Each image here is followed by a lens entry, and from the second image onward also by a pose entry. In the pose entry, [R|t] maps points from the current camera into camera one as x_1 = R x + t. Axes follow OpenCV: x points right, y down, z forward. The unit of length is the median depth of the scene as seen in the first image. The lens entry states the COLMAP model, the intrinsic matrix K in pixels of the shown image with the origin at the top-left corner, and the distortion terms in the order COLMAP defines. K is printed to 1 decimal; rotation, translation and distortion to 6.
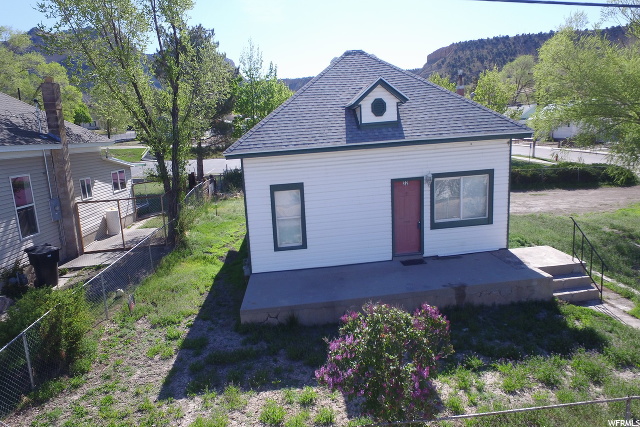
lens RADIAL K [[384.6, 0, 342.1], [0, 384.6, 188.0], [0, 0, 1]] dist [-0.002257, 0.002565]
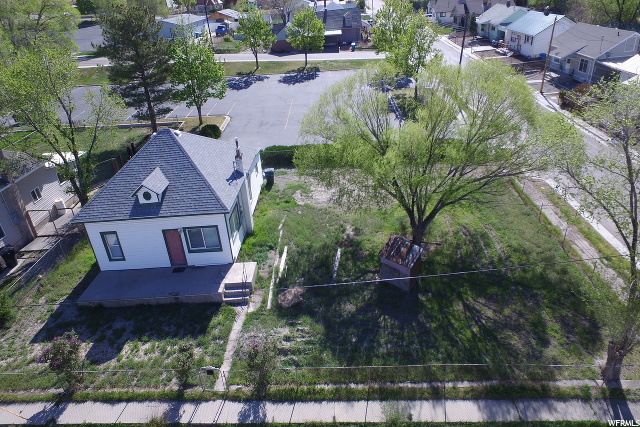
lens RADIAL K [[389.6, 0, 327.5], [0, 389.6, 161.2], [0, 0, 1]] dist [-0.005382, 0.005093]
pose [[0.992546, 0.025582, -0.119156, 1.129322], [0.007634, 0.962748, 0.270291, -0.838279], [0.121632, -0.269186, 0.955377, -0.604230]]
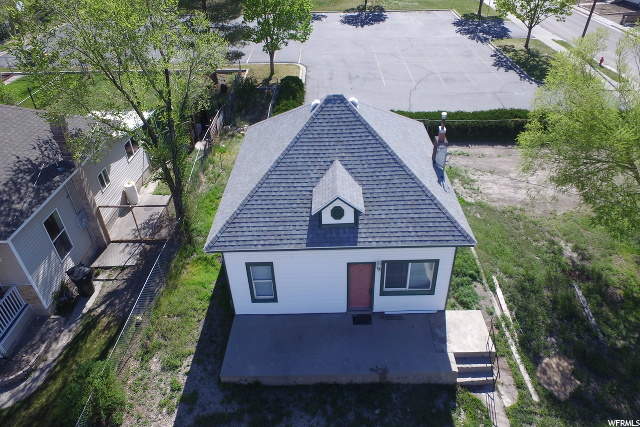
lens RADIAL K [[407.1, 0, 339.5], [0, 407.1, 145.4], [0, 0, 1]] dist [0.002754, -0.000597]
pose [[0.993798, 0.073882, -0.083105, 0.180433], [-0.039323, 0.932570, 0.358840, -0.798137], [0.104013, -0.353347, 0.929692, -0.030259]]
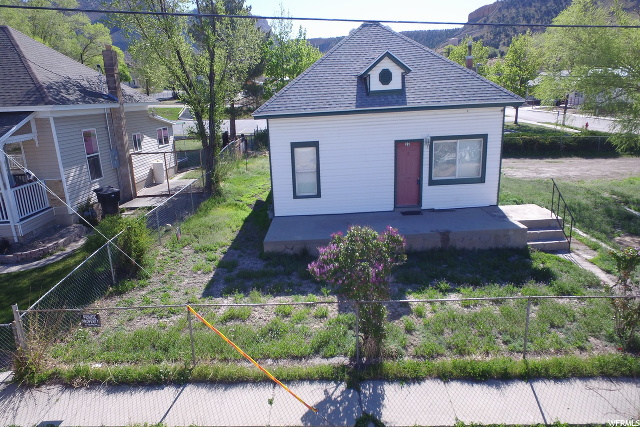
lens RADIAL K [[387.0, 0, 339.7], [0, 387.0, 179.9], [0, 0, 1]] dist [-0.002561, 0.000538]
pose [[0.996057, 0.036026, -0.081073, 0.060428], [-0.030001, 0.996781, 0.074349, 0.013331], [0.083490, -0.071623, 0.993931, -0.170231]]
